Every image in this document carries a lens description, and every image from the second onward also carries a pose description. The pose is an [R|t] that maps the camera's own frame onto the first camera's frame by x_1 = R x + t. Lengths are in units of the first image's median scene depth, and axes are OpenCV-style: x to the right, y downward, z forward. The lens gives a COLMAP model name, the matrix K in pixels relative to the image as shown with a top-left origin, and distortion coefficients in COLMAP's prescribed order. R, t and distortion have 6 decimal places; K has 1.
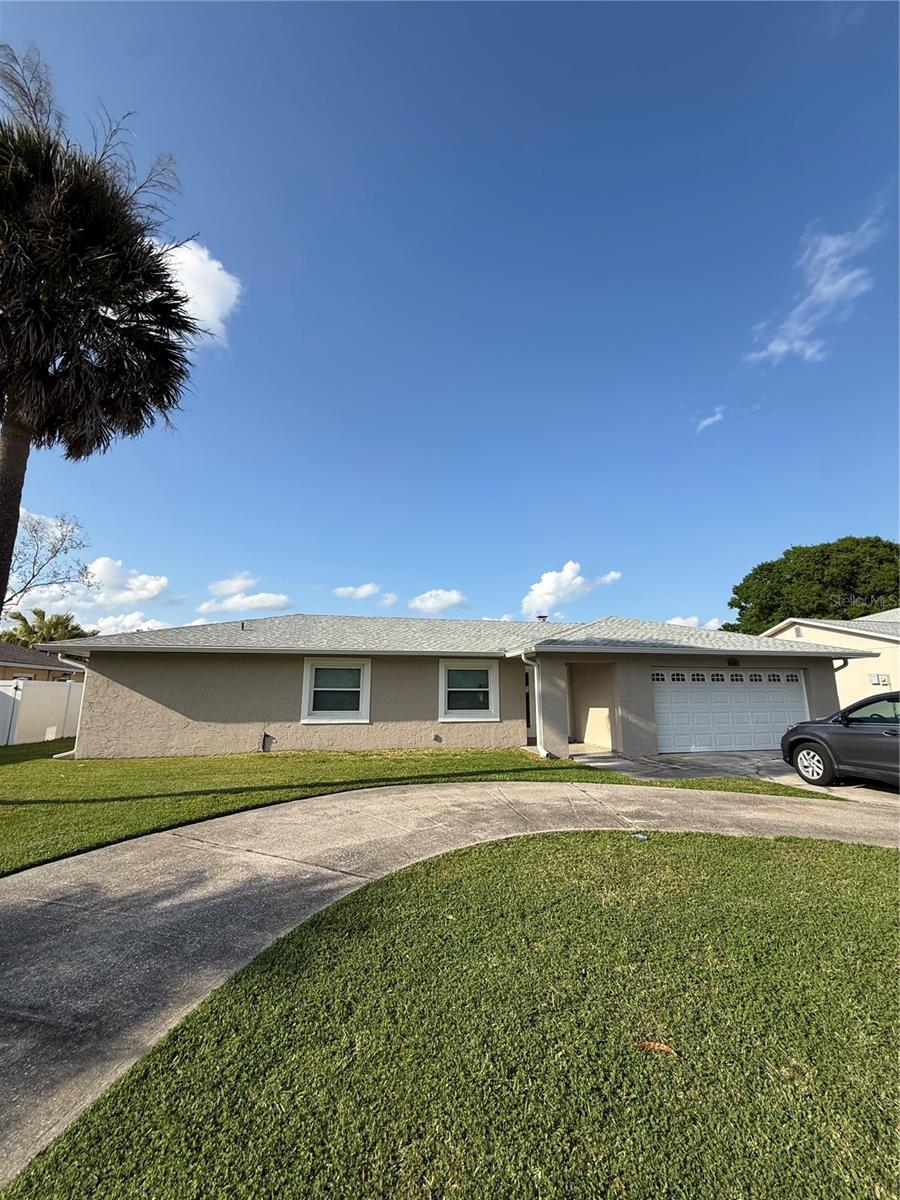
lens RADIAL K [[476.7, 0, 450.7], [0, 476.7, 597.8], [0, 0, 1]] dist [0.000102, -0.000037]
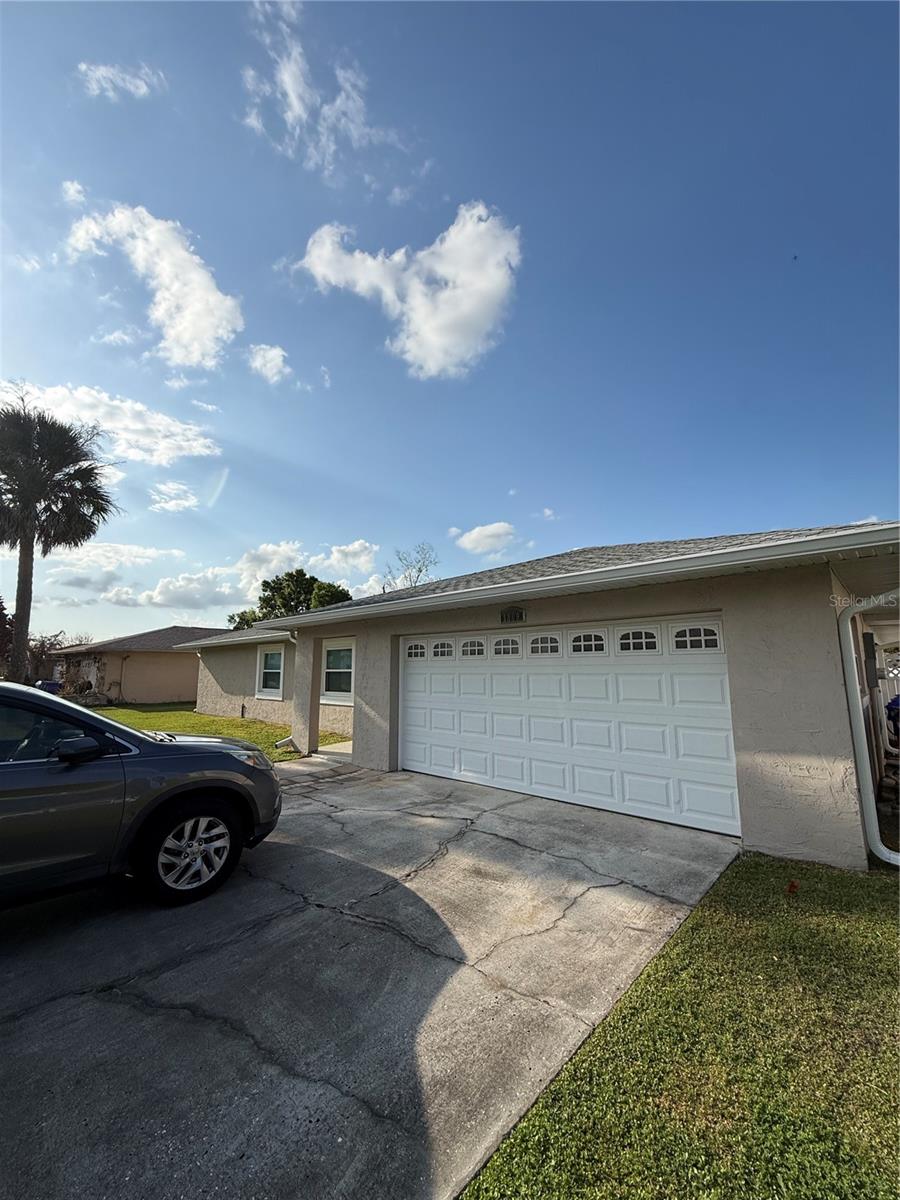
lens RADIAL K [[476.7, 0, 450.7], [0, 476.7, 597.8], [0, 0, 1]] dist [0.000102, -0.000037]
pose [[0.573342, -0.126534, -0.809486, 0.984409], [0.165530, 0.985518, -0.036810, 0.126195], [0.802421, -0.112889, 0.585984, 0.664438]]
